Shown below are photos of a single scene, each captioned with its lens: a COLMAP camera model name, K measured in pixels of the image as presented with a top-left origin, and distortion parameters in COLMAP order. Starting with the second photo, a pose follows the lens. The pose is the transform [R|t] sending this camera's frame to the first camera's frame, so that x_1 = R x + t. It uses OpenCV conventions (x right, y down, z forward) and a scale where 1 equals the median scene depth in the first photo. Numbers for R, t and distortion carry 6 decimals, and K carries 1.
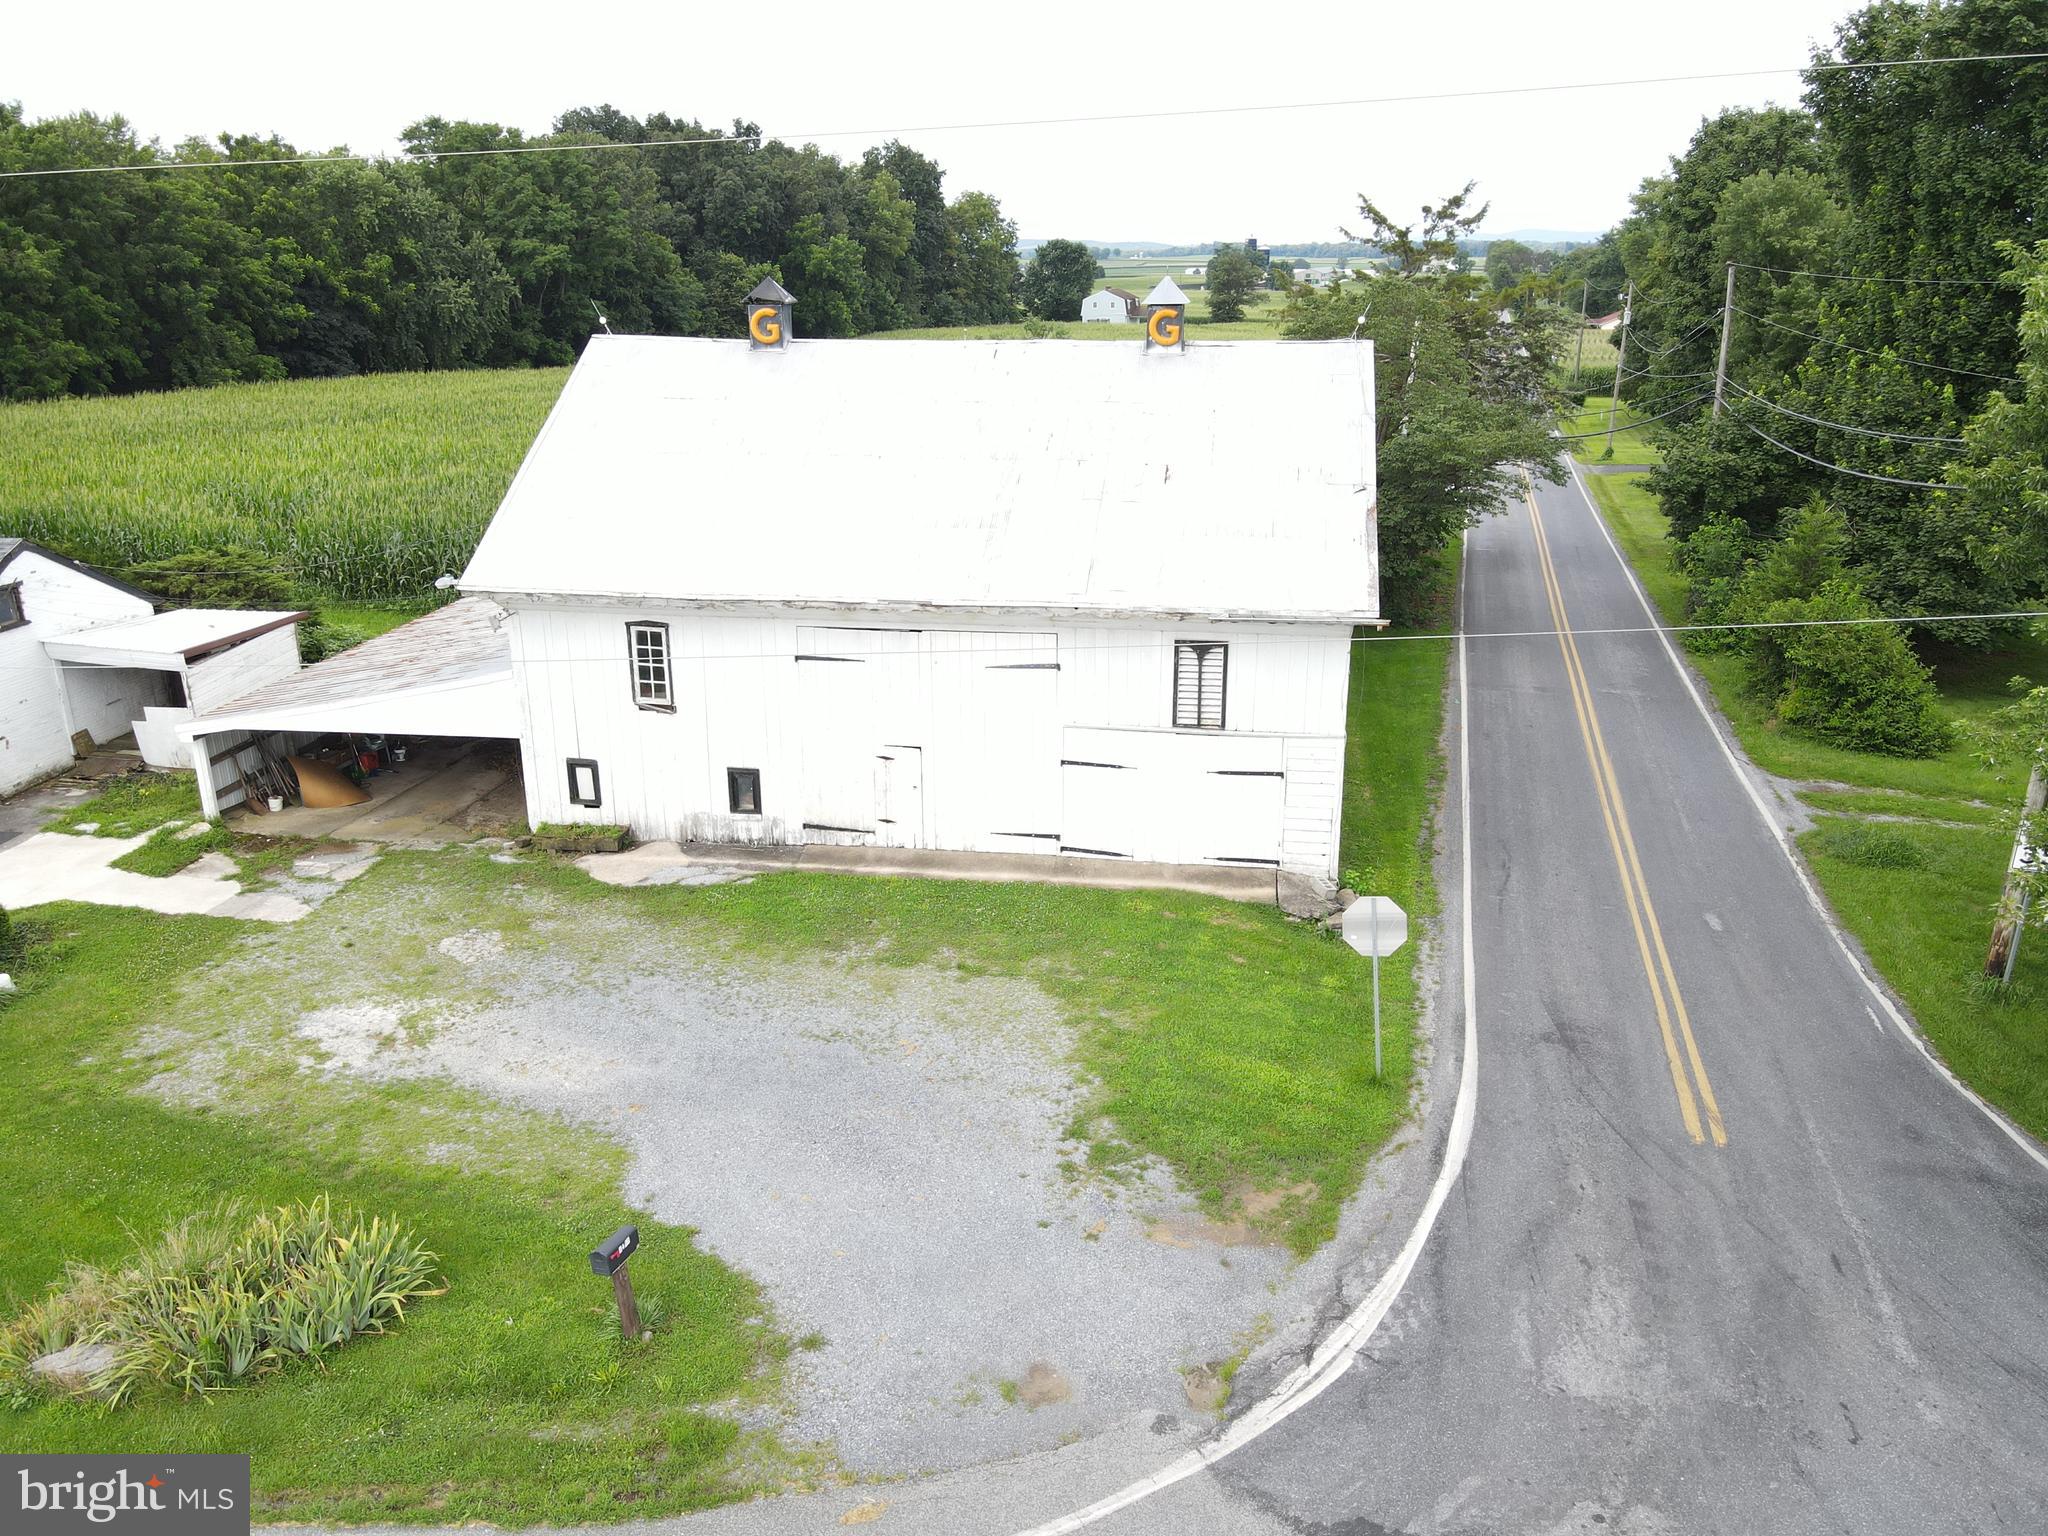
lens RADIAL K [[1501.6, 0, 1017.9], [0, 1501.6, 751.4], [0, 0, 1]] dist [0.003540, 0.017383]
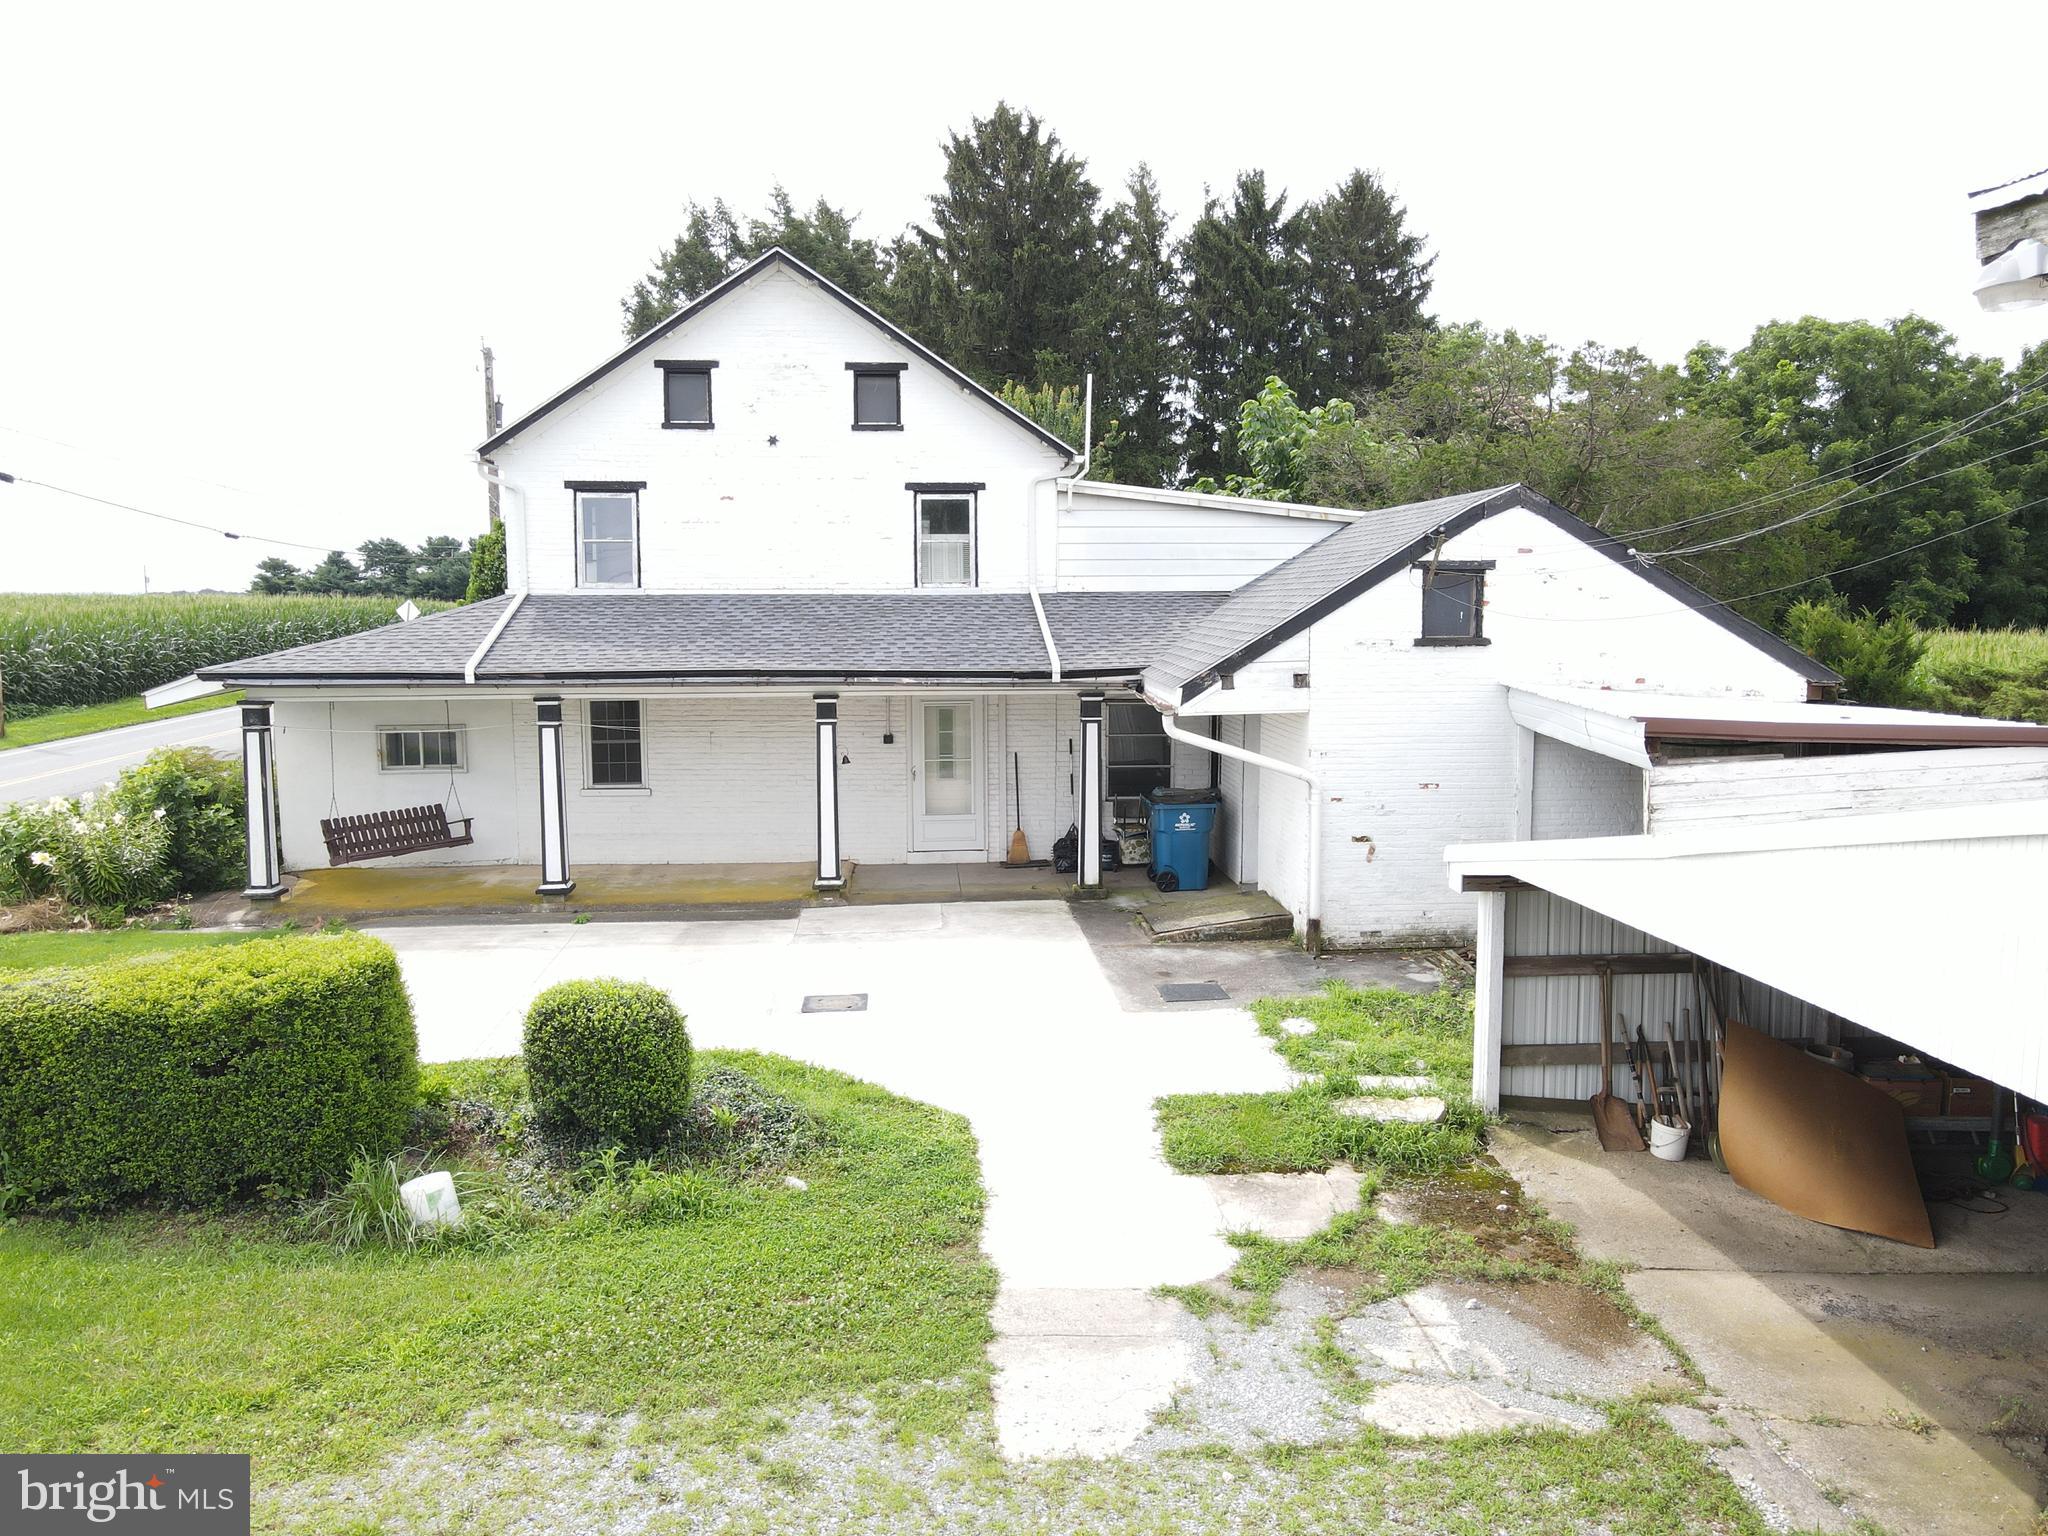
lens RADIAL K [[1501.6, 0, 1017.9], [0, 1501.6, 770.2], [0, 0, 1]] dist [0.003540, 0.017383]
pose [[0.210900, 0.114155, -0.970819, -0.043626], [-0.307189, 0.950582, 0.045042, -0.004254], [0.927985, 0.288726, 0.235545, 0.176092]]
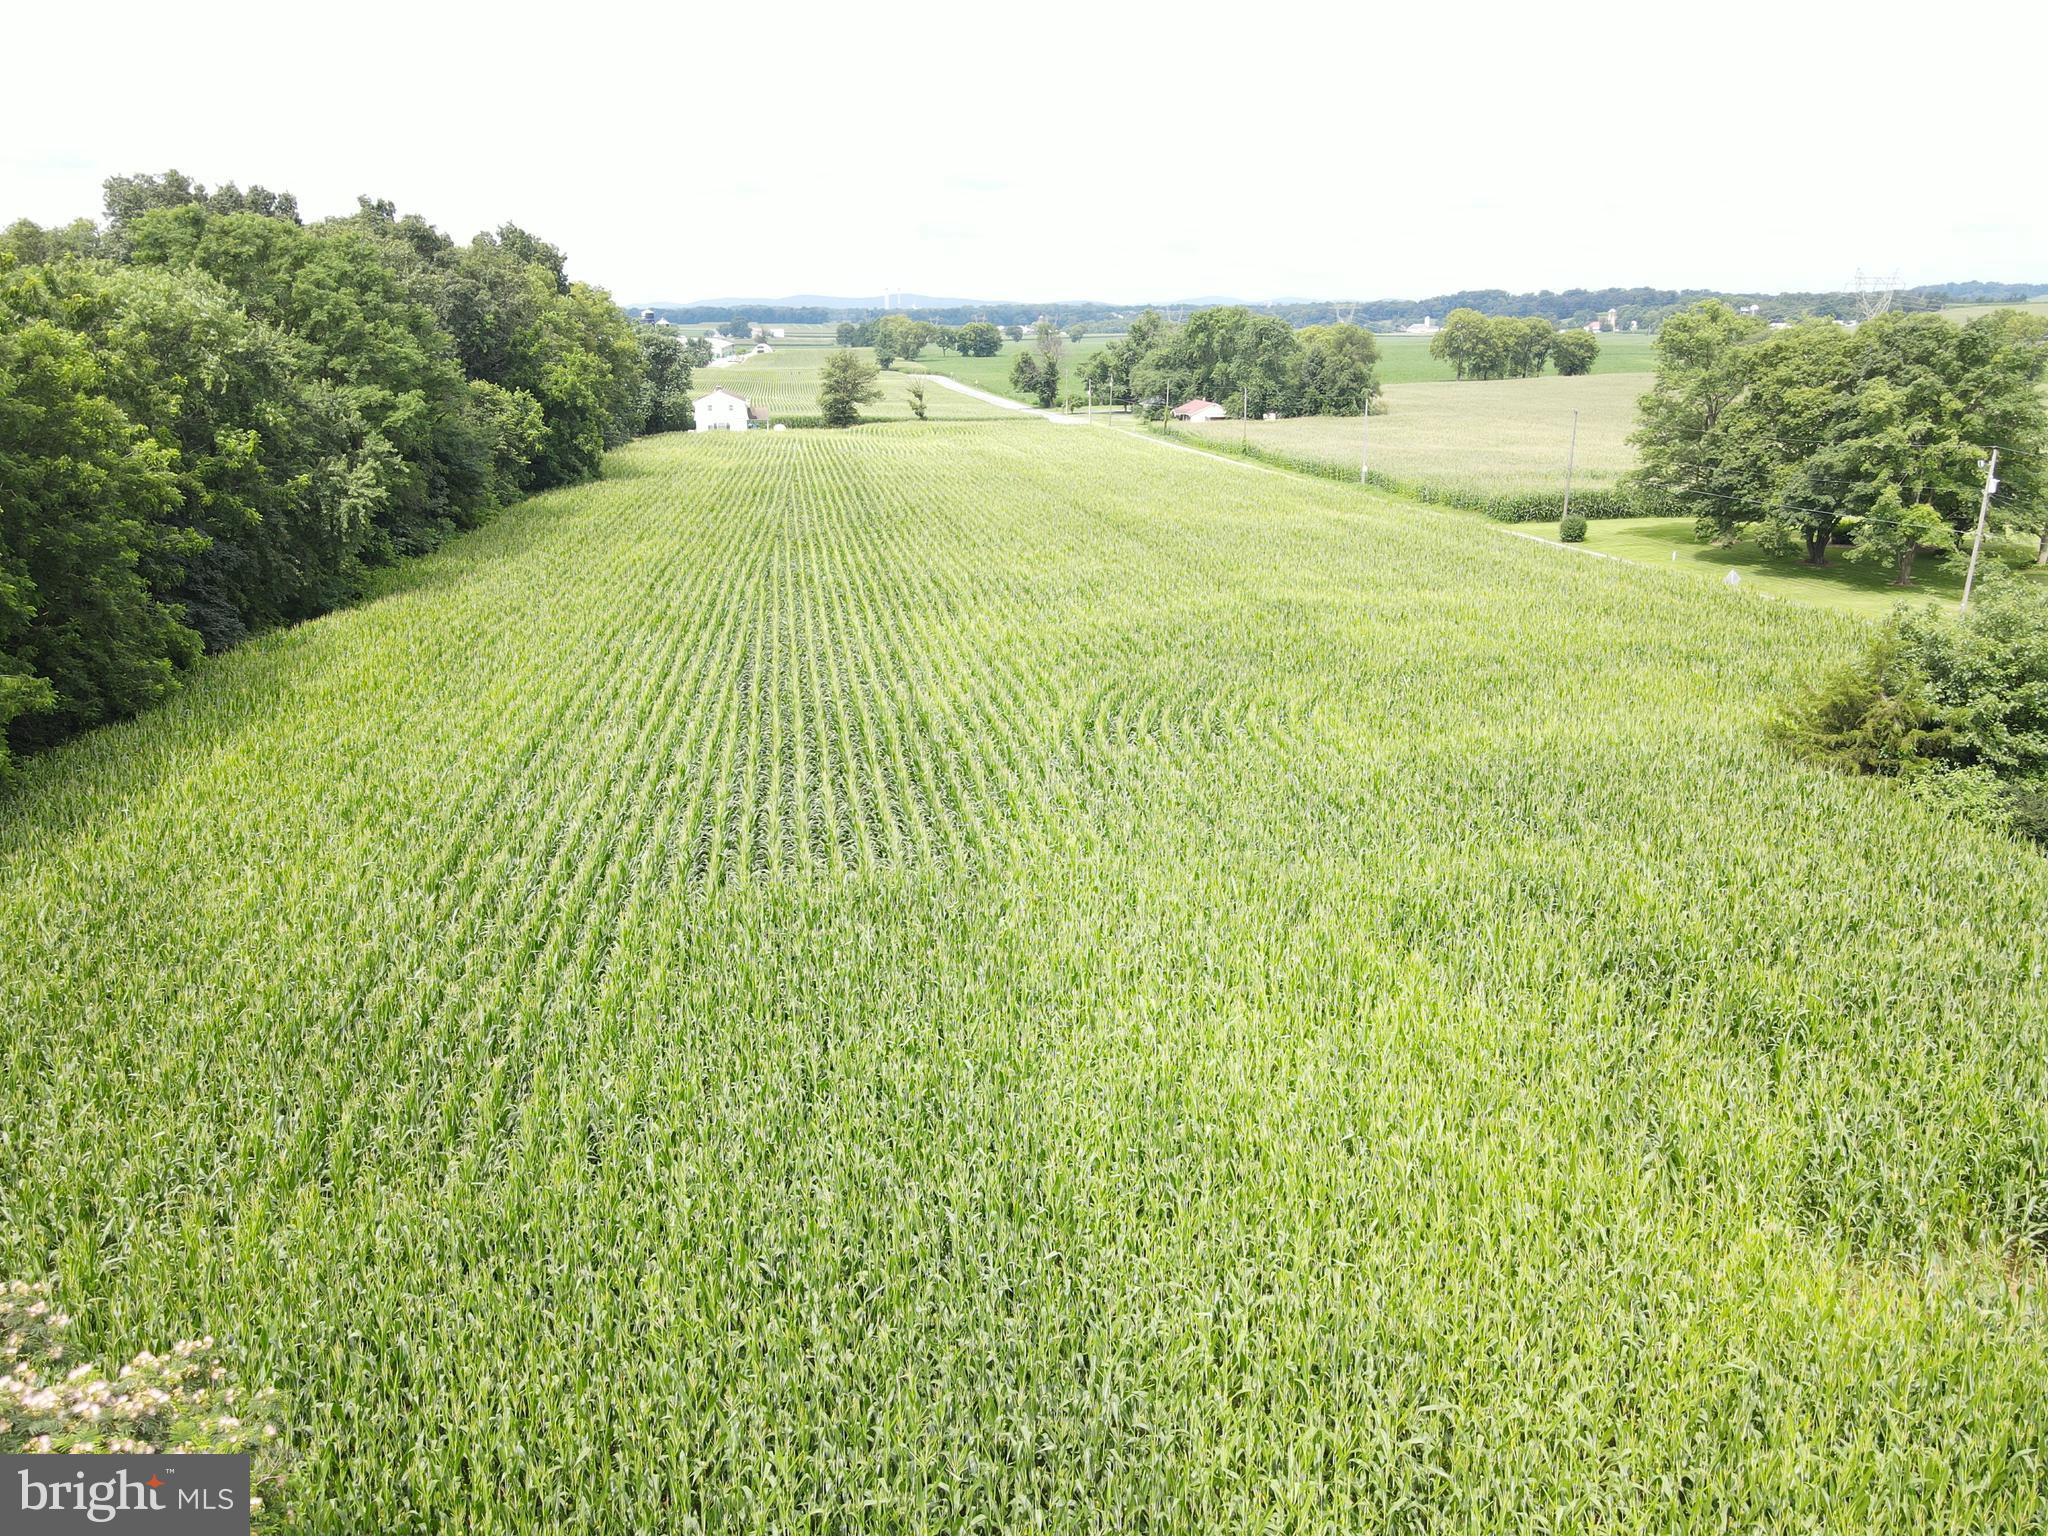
lens RADIAL K [[1501.6, 0, 1029.8], [0, 1501.6, 771.8], [0, 0, 1]] dist [0.003540, 0.017383]
pose [[0.902470, -0.123435, 0.412688, -0.413957], [0.134597, 0.990898, 0.002039, -0.149359], [-0.409184, 0.053707, 0.910870, 0.309123]]
